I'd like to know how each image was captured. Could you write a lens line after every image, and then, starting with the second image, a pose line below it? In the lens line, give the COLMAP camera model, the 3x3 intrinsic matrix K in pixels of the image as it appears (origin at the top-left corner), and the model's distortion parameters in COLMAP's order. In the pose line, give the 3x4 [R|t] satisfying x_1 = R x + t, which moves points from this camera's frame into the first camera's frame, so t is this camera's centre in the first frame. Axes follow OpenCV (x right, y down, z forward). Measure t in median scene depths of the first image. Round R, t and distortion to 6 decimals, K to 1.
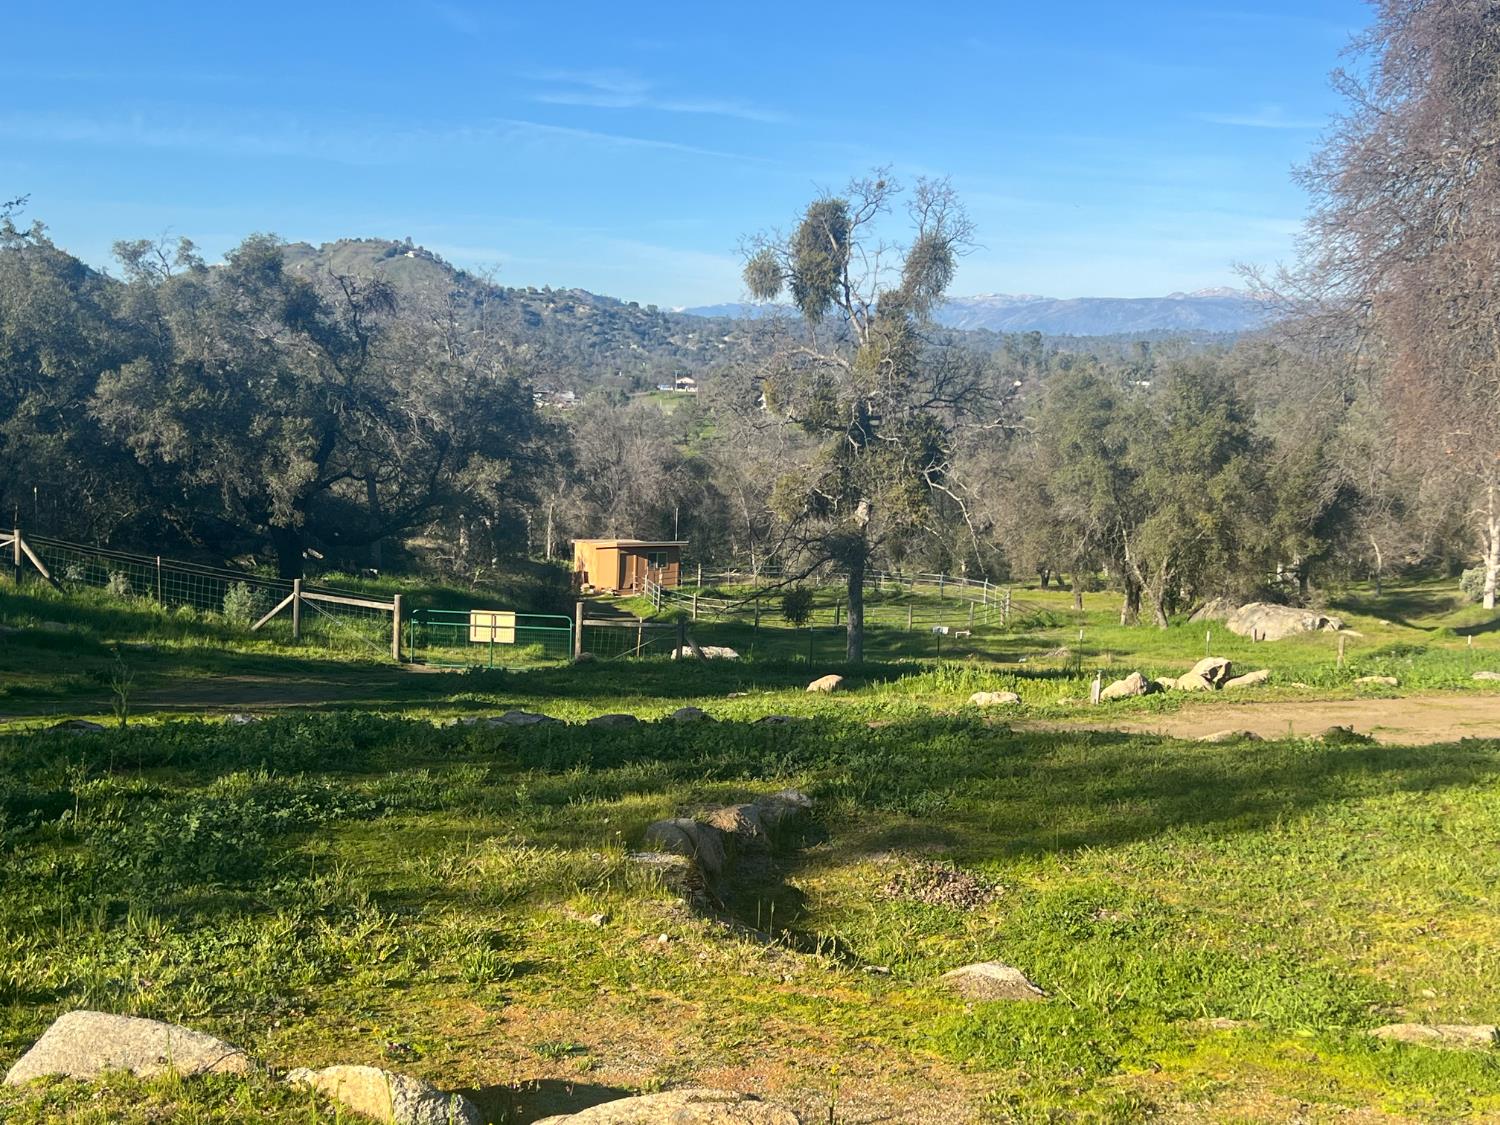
lens RADIAL K [[1878.9, 0, 750.2], [0, 1878.9, 542.6], [0, 0, 1]] dist [0.133235, -0.000326]
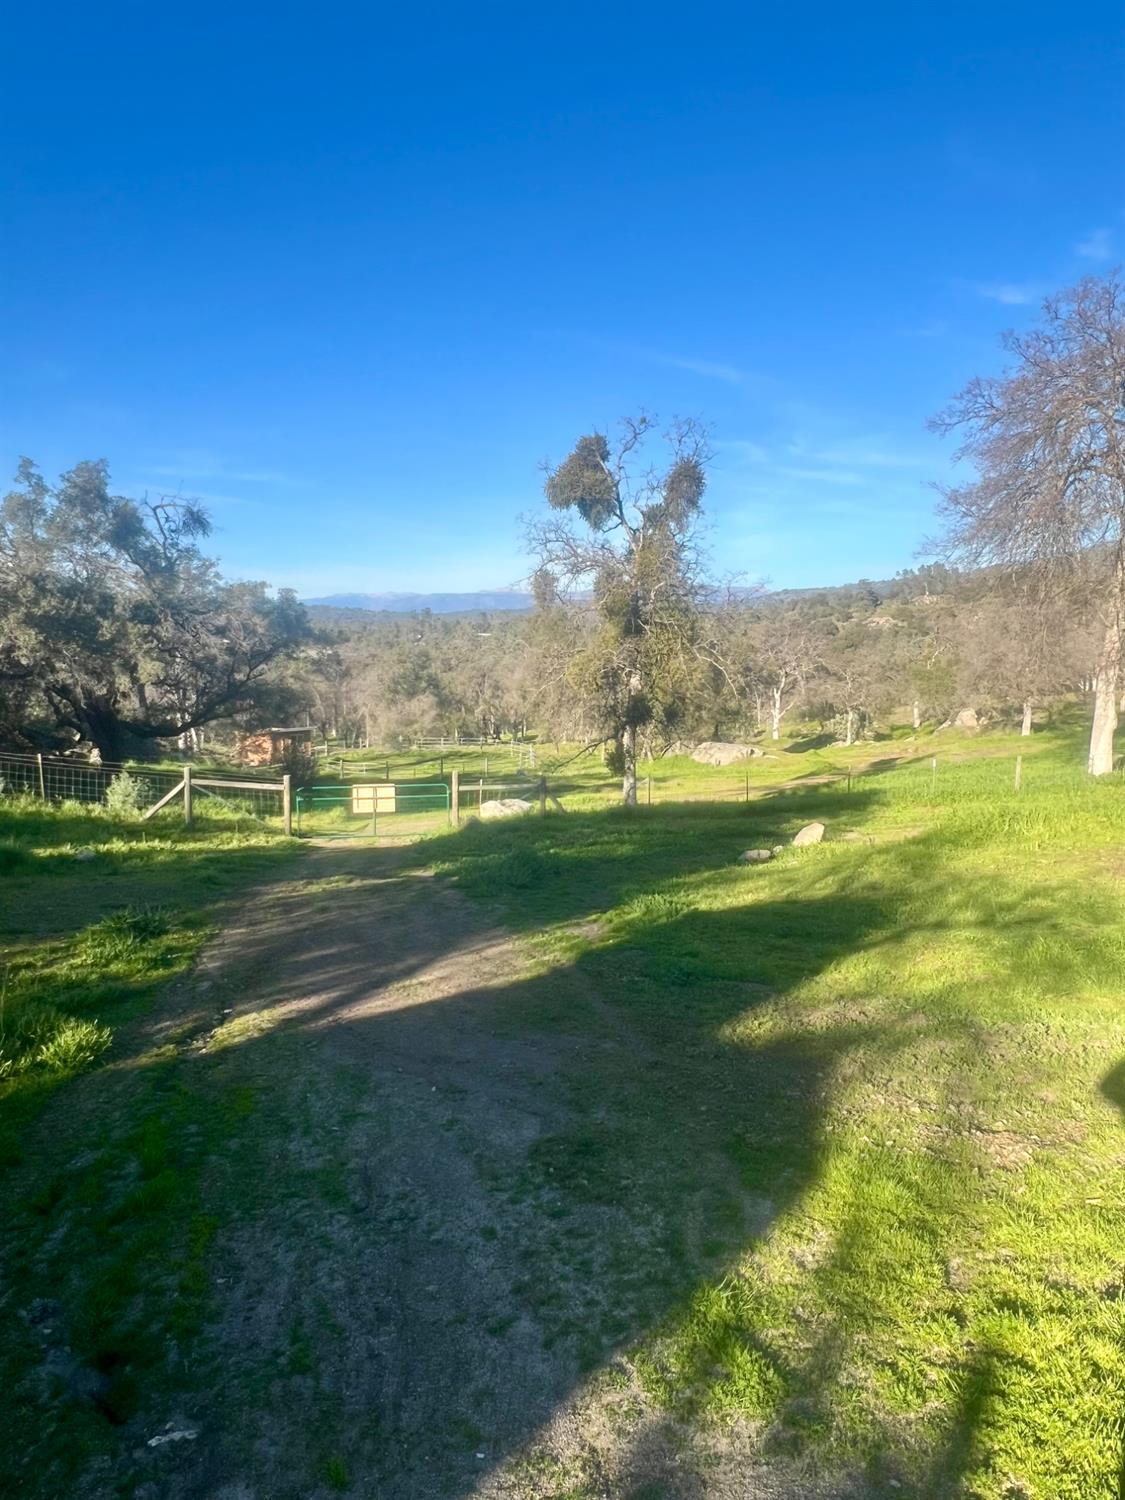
lens RADIAL K [[994.0, 0, 560.1], [0, 994.0, 735.0], [0, 0, 1]] dist [0.006770, 0.000059]
pose [[0.954074, -0.059790, 0.293544, -0.190074], [0.056540, 0.998209, 0.019551, 0.002318], [-0.294187, -0.002056, 0.955746, 0.390687]]
